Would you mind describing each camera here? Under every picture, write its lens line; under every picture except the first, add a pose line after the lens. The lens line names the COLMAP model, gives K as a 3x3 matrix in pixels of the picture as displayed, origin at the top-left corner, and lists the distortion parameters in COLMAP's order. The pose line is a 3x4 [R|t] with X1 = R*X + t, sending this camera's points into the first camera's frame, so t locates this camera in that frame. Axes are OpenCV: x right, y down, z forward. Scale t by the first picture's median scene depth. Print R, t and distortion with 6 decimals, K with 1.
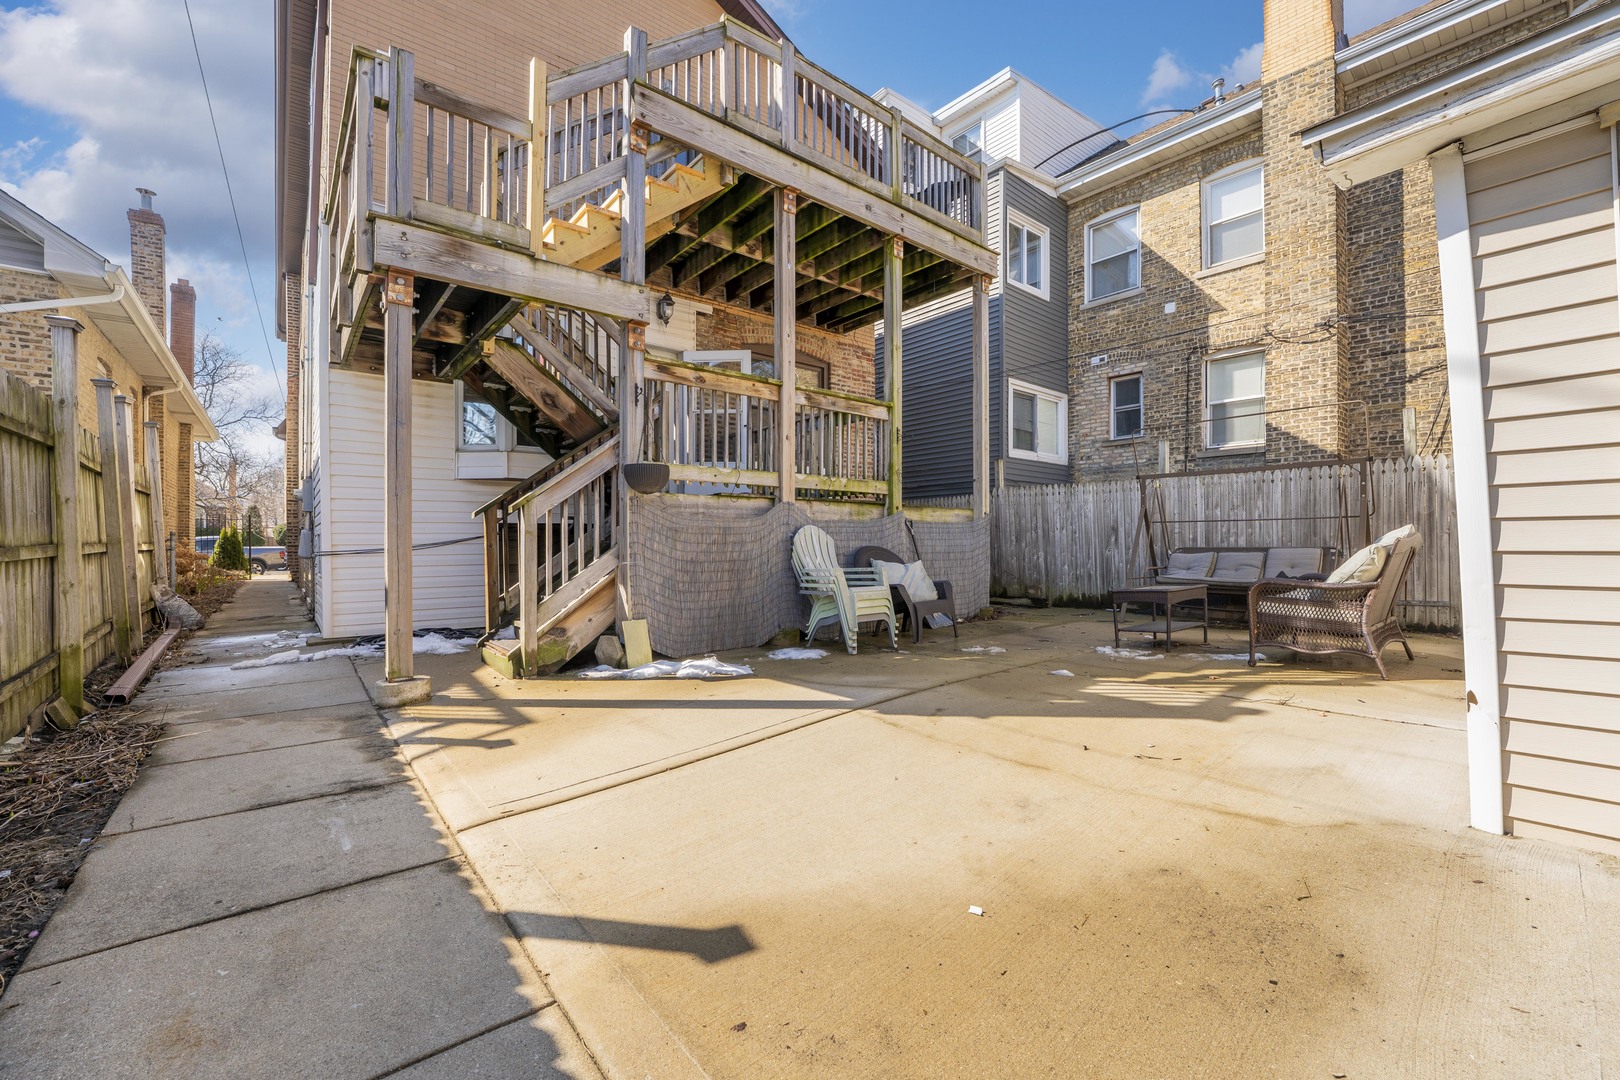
lens RADIAL K [[637.6, 0, 794.6], [0, 637.6, 544.1], [0, 0, 1]] dist [-0.027938, 0.000172]
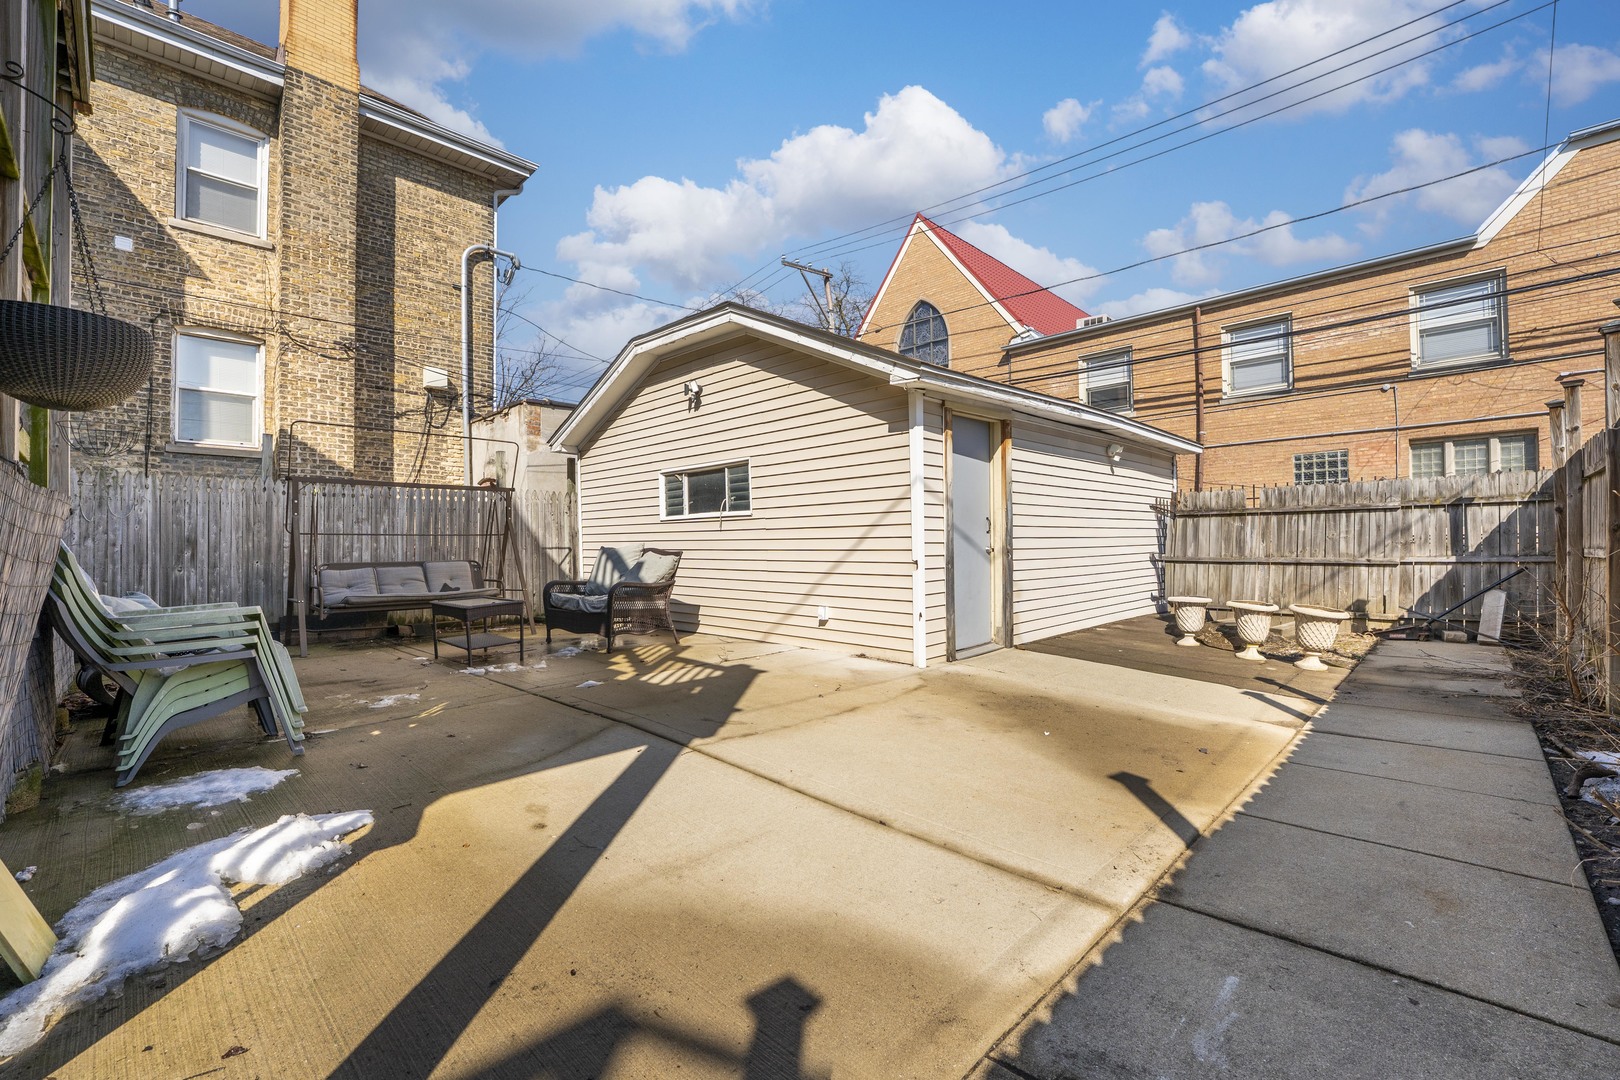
lens RADIAL K [[688.1, 0, 810.0], [0, 688.1, 540.0], [0, 0, 1]] dist [-0.025558, 0.000354]
pose [[-0.101102, 0.021032, 0.994654, -0.397498], [0.012872, 0.999720, -0.019830, -0.000180], [-0.994793, 0.010798, -0.101344, 0.427968]]
